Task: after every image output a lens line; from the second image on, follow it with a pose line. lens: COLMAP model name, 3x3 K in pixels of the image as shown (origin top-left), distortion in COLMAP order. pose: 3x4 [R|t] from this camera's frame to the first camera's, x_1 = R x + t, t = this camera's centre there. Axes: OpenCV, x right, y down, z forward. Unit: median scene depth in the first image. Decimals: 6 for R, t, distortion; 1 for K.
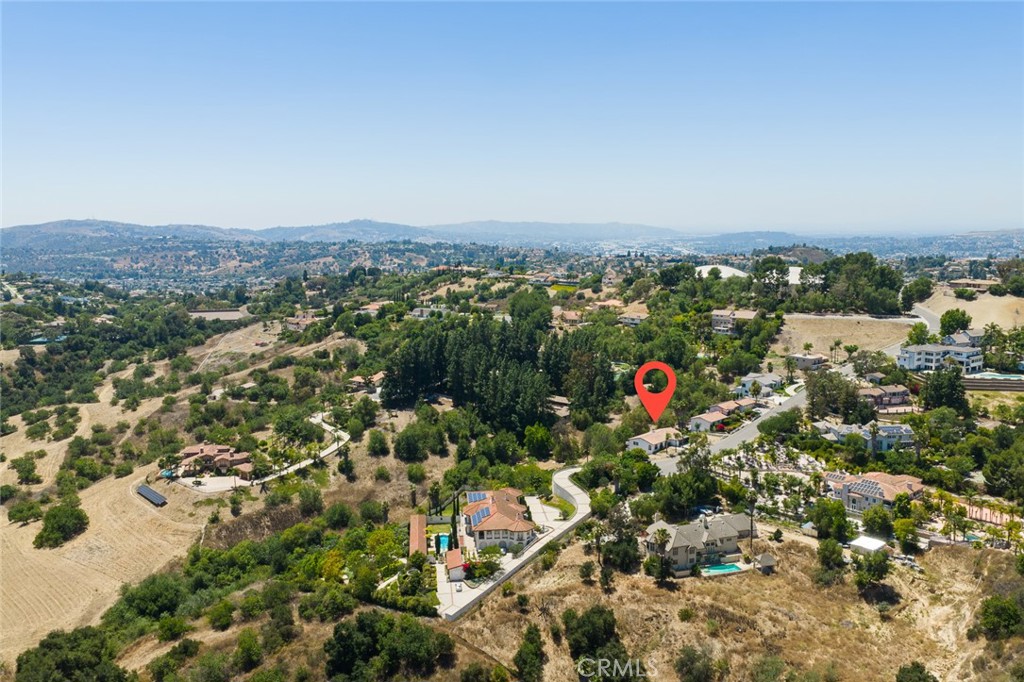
lens RADIAL K [[851.2, 0, 511.2], [0, 851.2, 343.2], [0, 0, 1]] dist [0.017608, -0.022627]
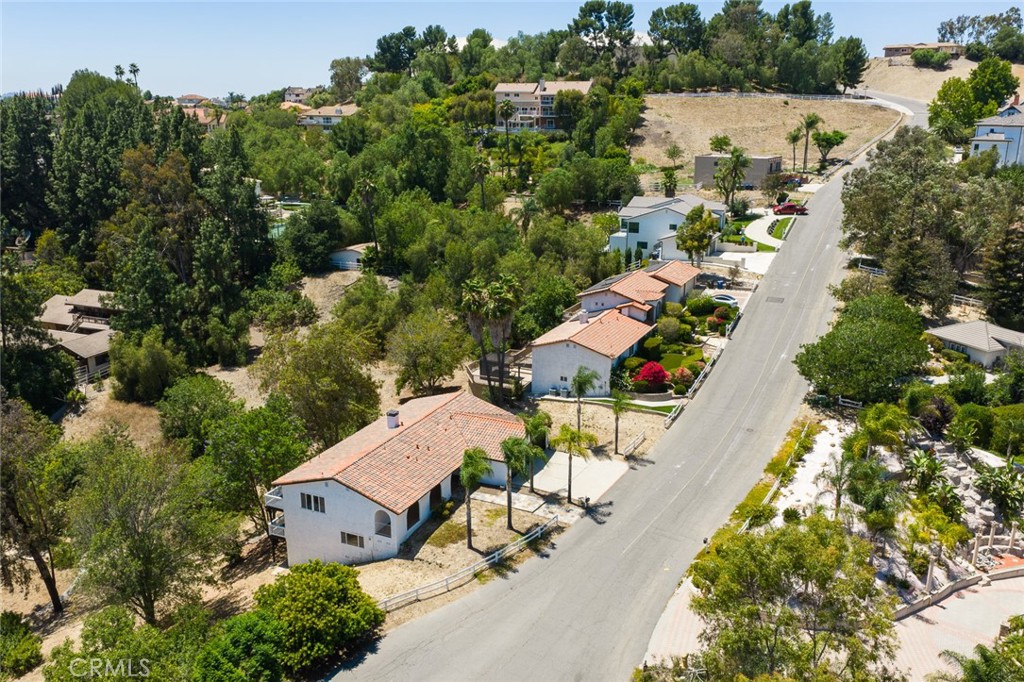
lens RADIAL K [[851.2, 0, 511.6], [0, 851.2, 343.0], [0, 0, 1]] dist [0.017608, -0.022627]
pose [[0.947478, -0.080723, 0.309466, 0.102556], [0.039122, 0.989609, 0.138356, 0.042073], [-0.317419, -0.118983, 0.940791, 0.623036]]
